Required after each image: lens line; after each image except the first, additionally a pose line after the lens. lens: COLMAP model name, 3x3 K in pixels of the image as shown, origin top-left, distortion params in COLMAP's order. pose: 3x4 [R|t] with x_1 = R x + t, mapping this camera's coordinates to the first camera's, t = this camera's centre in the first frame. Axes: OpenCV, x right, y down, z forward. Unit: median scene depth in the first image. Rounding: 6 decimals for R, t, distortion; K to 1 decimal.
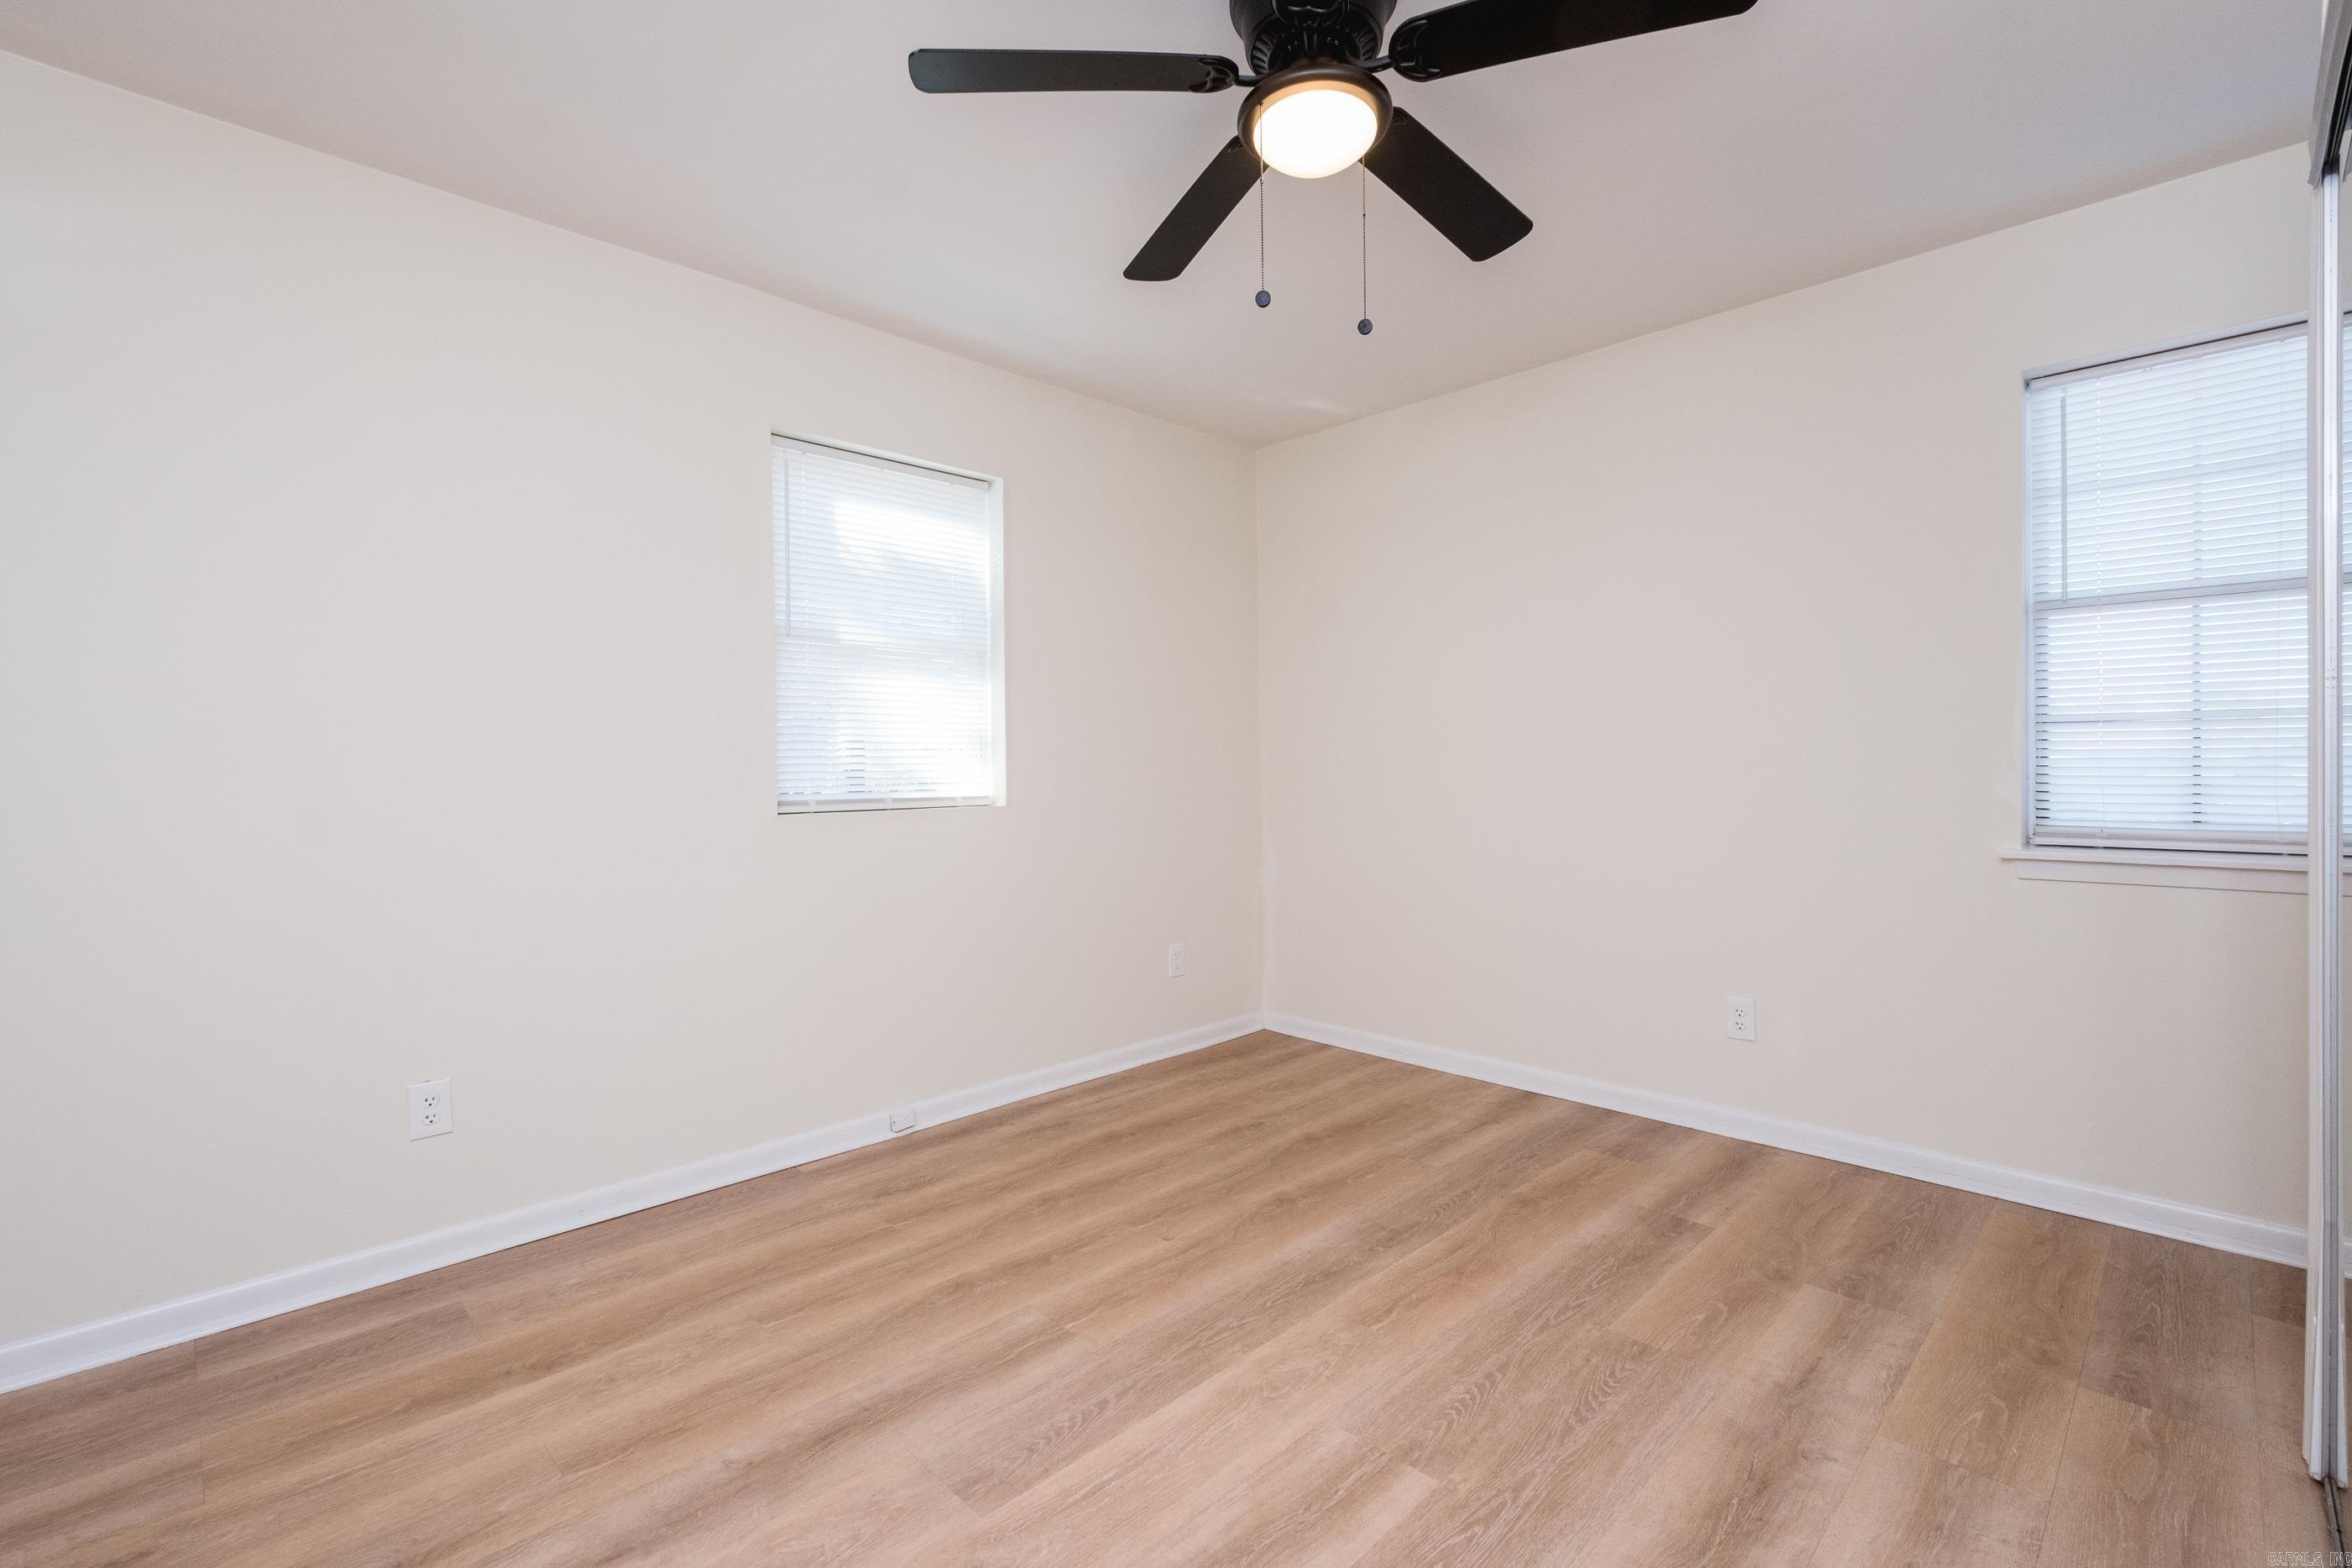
lens RADIAL K [[1045.6, 0, 1189.9], [0, 1045.6, 768.1], [0, 0, 1]] dist [0.016900, -0.000148]
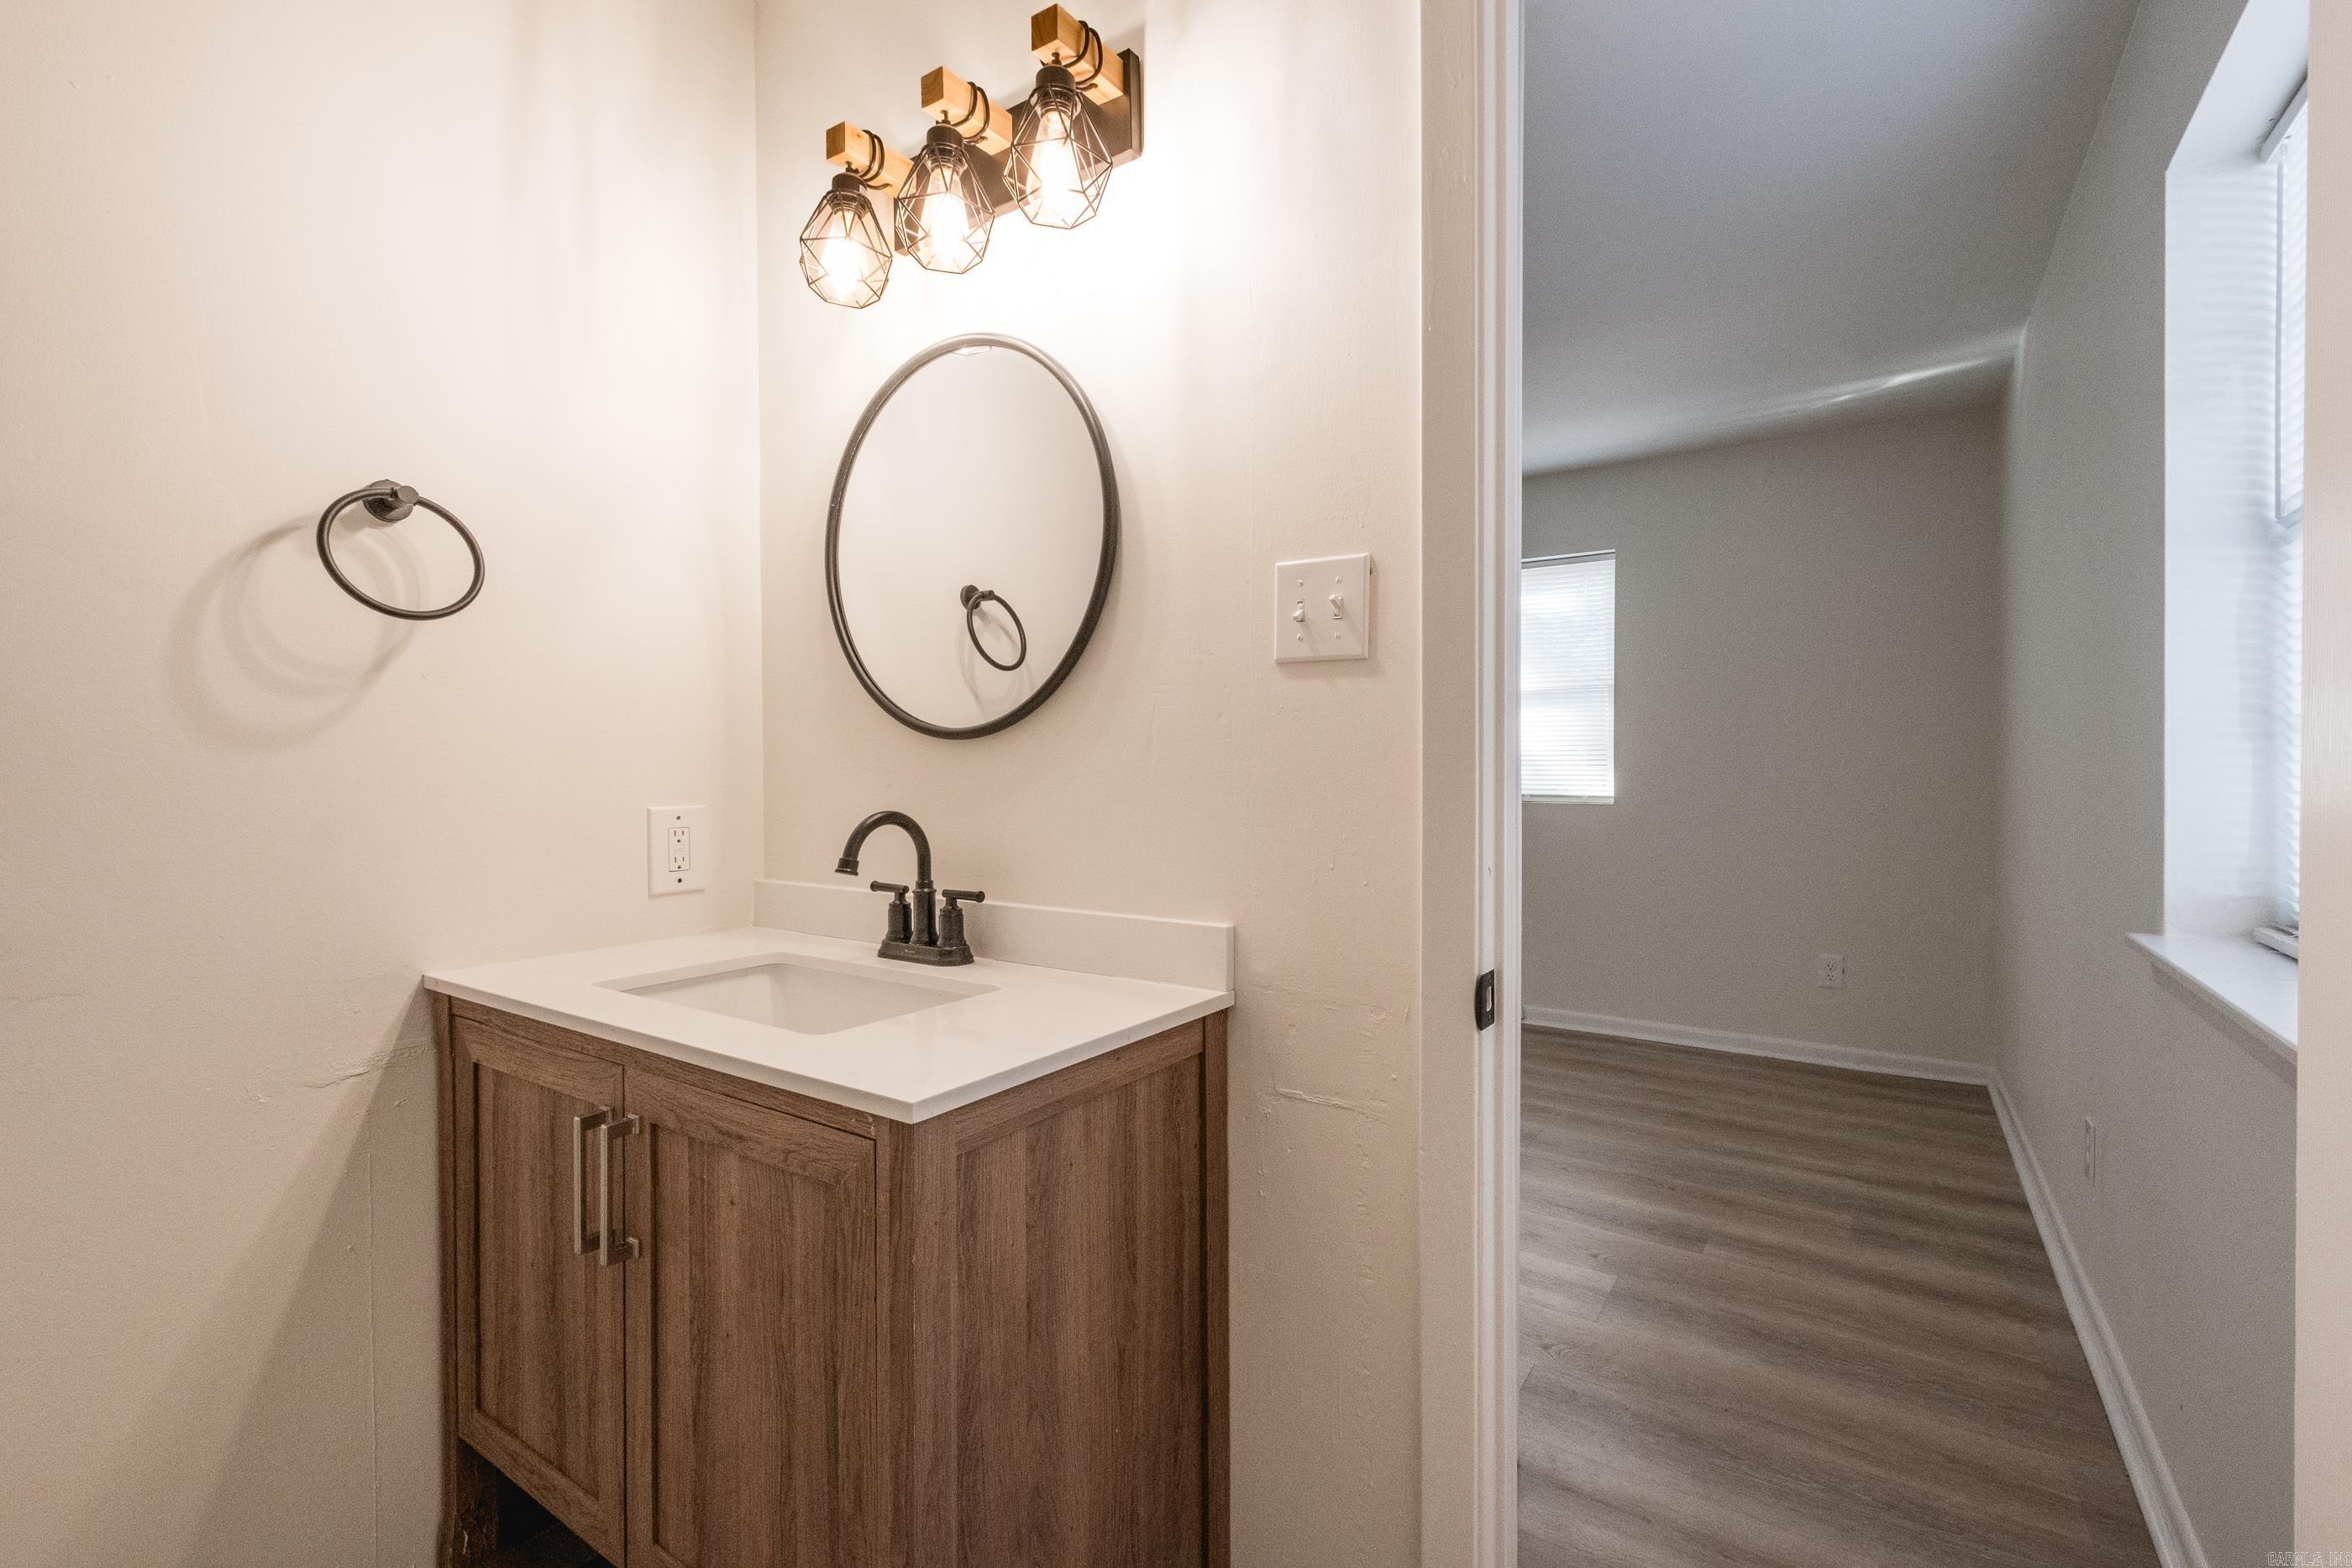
lens RADIAL K [[1021.7, 0, 1167.9], [0, 1021.7, 776.7], [0, 0, 1]] dist [-0.001640, -0.000299]
pose [[0.181714, 0.022955, -0.983083, 1.407505], [-0.004675, 0.999736, 0.022480, -0.033675], [0.983340, 0.000511, 0.181774, 0.349712]]
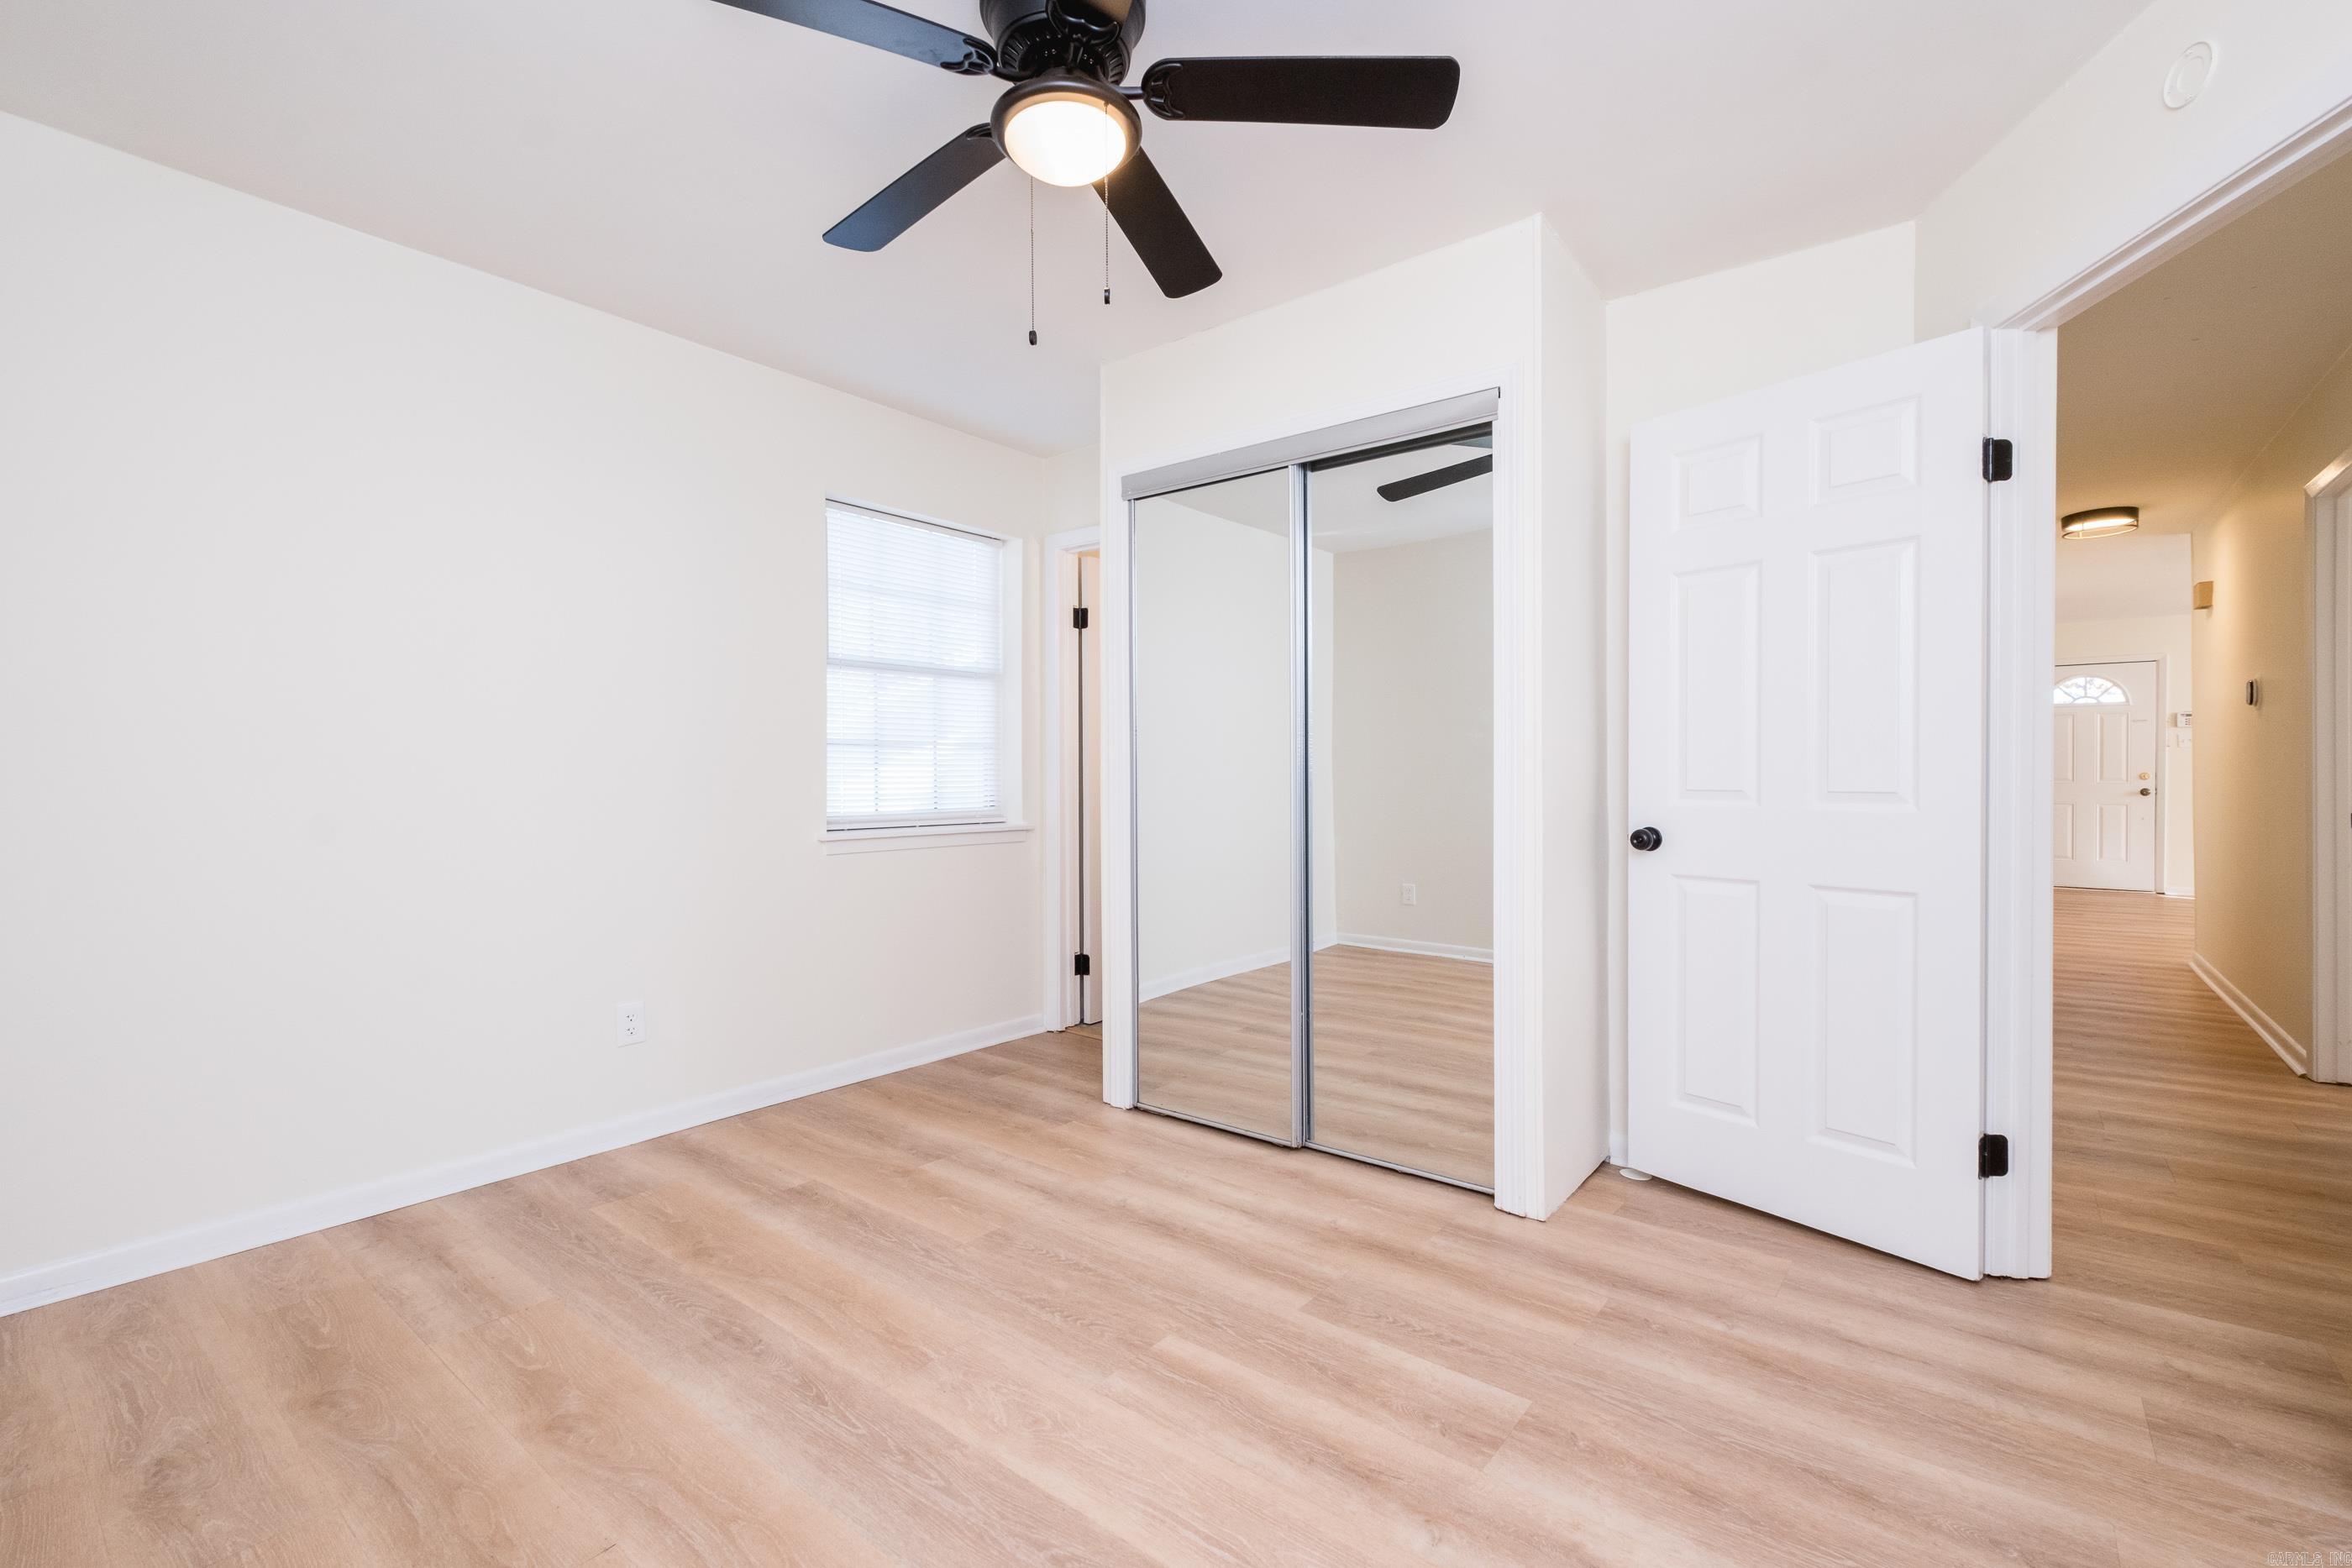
lens RADIAL K [[1015.0, 0, 1187.3], [0, 1015.0, 773.0], [0, 0, 1]] dist [0.000505, -0.001350]
pose [[-0.115667, 0.012413, 0.993210, -0.665481], [0.007111, 0.999907, -0.011668, 0.017522], [-0.993263, 0.005713, -0.115744, 0.765530]]
